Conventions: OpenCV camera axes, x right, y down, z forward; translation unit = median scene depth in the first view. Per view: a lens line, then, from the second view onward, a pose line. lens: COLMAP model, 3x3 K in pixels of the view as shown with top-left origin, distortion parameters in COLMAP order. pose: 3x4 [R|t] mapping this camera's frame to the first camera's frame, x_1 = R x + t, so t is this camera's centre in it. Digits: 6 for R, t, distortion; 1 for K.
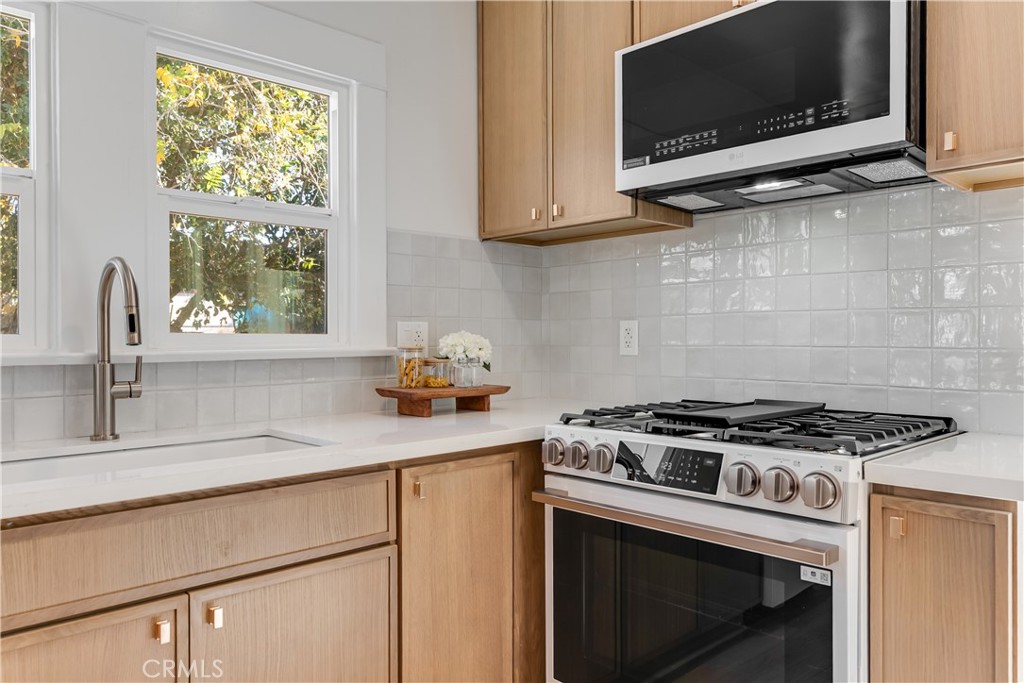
lens RADIAL K [[729.5, 0, 512.0], [0, 729.5, 341.5], [0, 0, 1]] dist [0.010499, 0.002055]
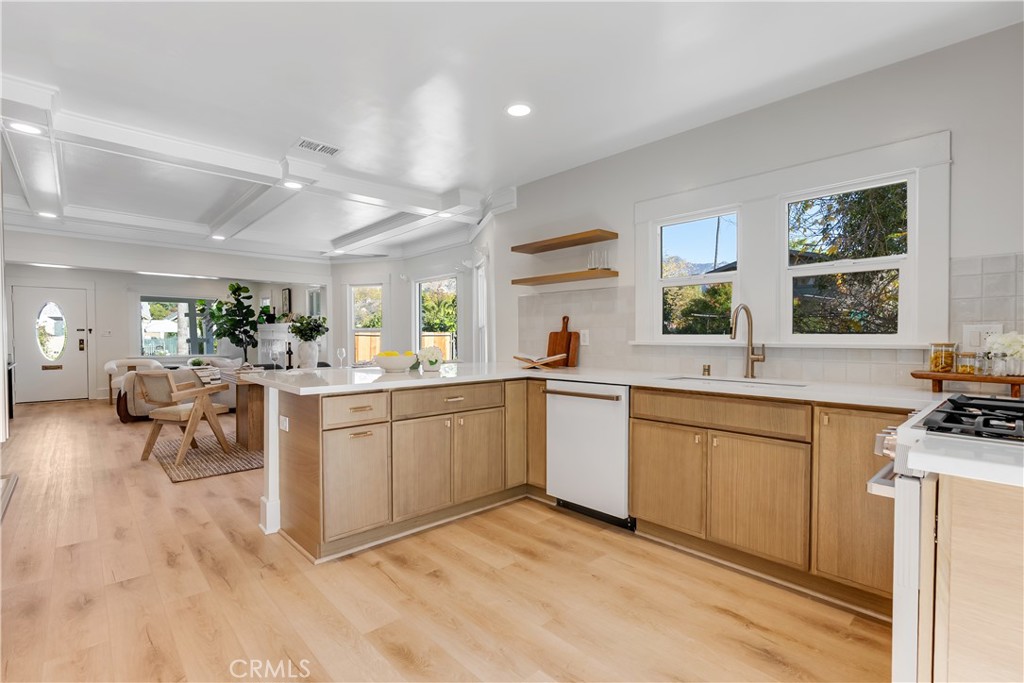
lens RADIAL K [[472.6, 0, 506.3], [0, 472.6, 345.2], [0, 0, 1]] dist [-0.003552, -0.000386]
pose [[-0.017456, 0.022967, -0.999584, 0.980906], [-0.005759, 0.999717, 0.023071, -0.005949], [0.999831, 0.006159, -0.017319, 0.202099]]
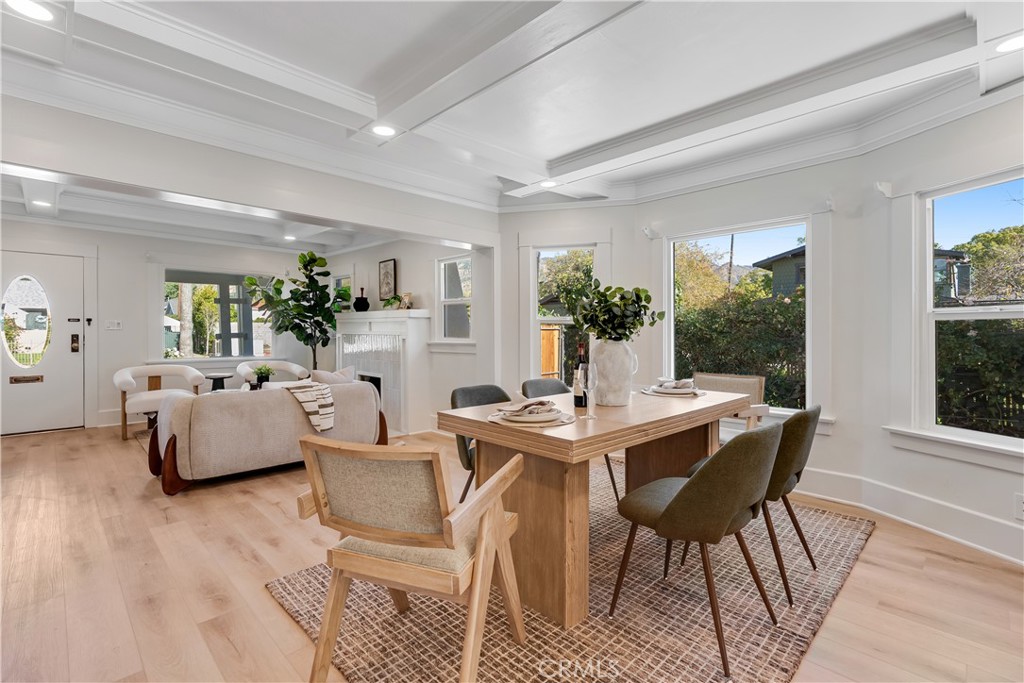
lens RADIAL K [[470.8, 0, 511.4], [0, 470.8, 333.4], [0, 0, 1]] dist [-0.004399, 0.001405]
pose [[0.021052, 0.009477, -0.999733, -0.555344], [-0.007350, 0.999930, 0.009324, 0.011153], [0.999751, 0.007152, 0.021120, -1.360671]]
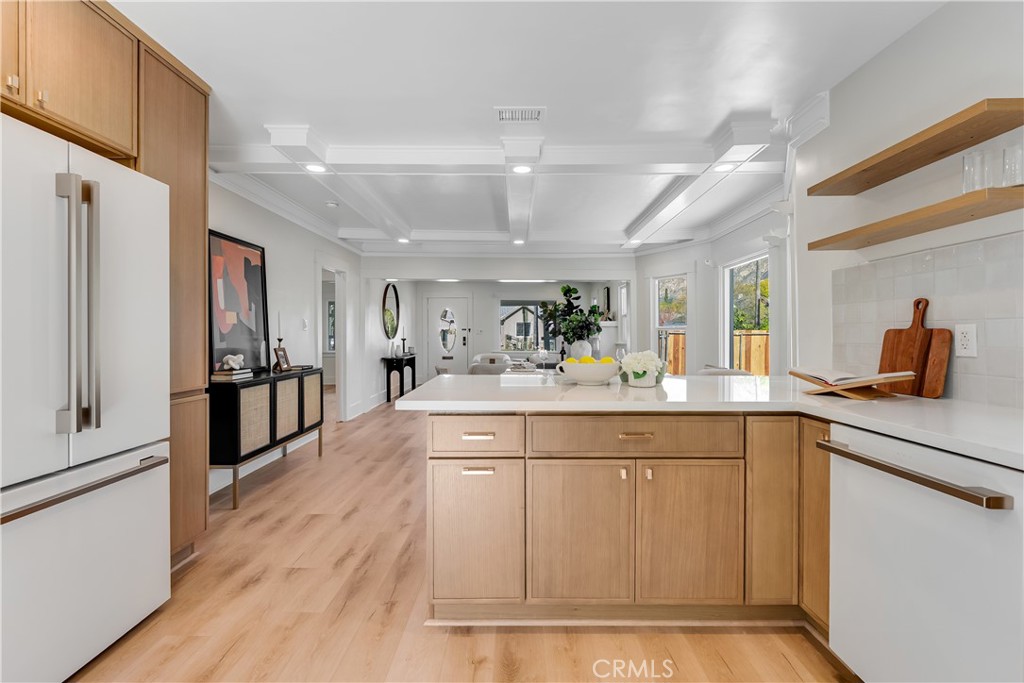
lens RADIAL K [[470.8, 0, 511.4], [0, 470.8, 333.4], [0, 0, 1]] dist [-0.004399, 0.001405]
pose [[-0.692727, 0.001136, -0.721199, 0.306524], [-0.003988, 0.999977, 0.005405, -0.009967], [0.721189, 0.006620, -0.692707, 0.498769]]
